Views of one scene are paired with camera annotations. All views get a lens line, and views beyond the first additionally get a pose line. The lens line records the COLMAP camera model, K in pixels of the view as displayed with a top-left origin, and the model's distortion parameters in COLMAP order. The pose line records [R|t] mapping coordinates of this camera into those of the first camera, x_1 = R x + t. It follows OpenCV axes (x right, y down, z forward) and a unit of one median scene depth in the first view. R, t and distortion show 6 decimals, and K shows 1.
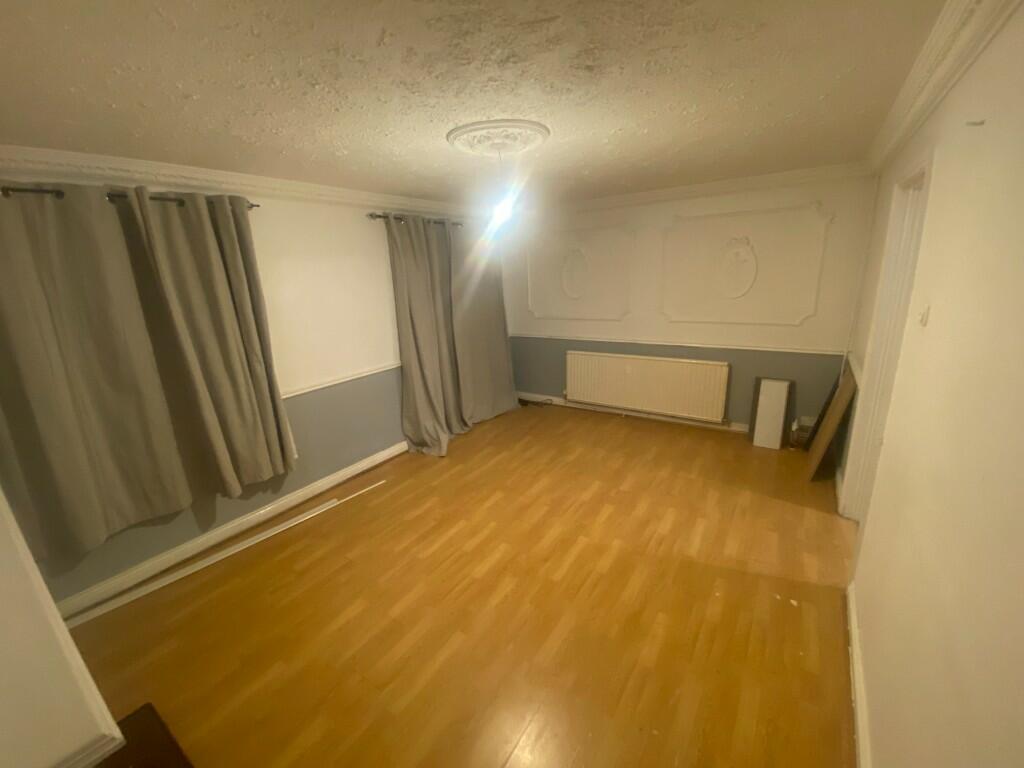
lens RADIAL K [[421.2, 0, 511.6], [0, 421.2, 387.3], [0, 0, 1]] dist [0.048145, -0.029197]
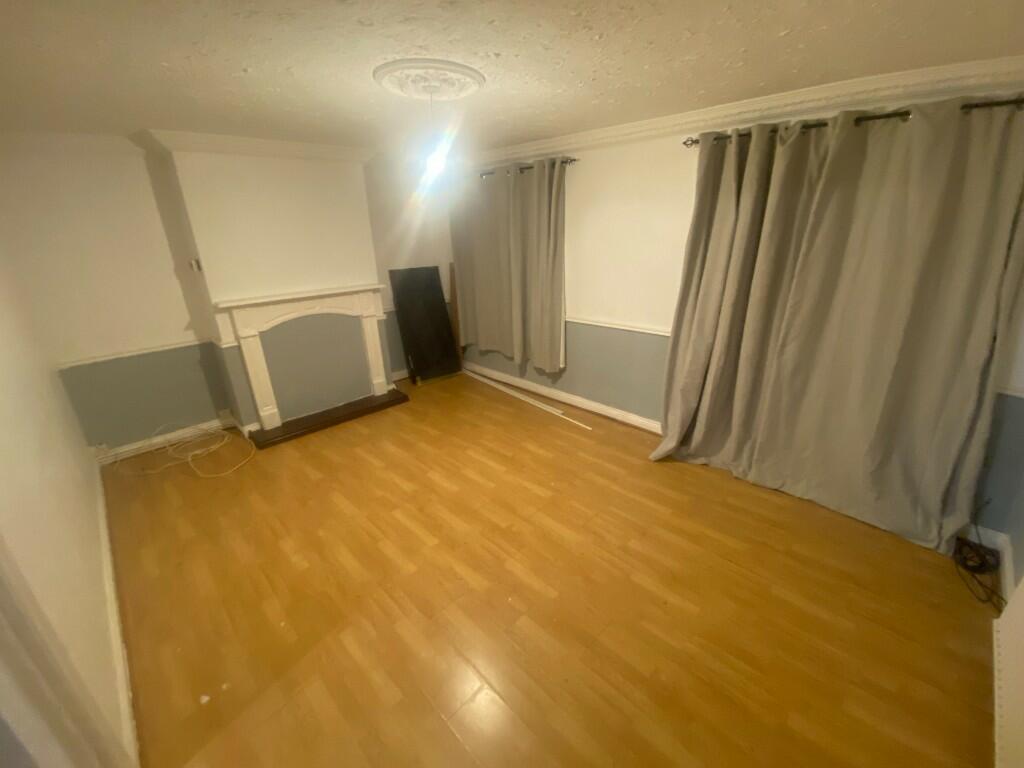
lens RADIAL K [[421.2, 0, 511.6], [0, 421.2, 387.3], [0, 0, 1]] dist [0.048145, -0.029197]
pose [[-0.206668, 0.399433, -0.893164, 0.779411], [-0.235362, 0.865770, 0.441642, -0.348064], [0.949680, 0.301490, -0.084916, 1.098608]]
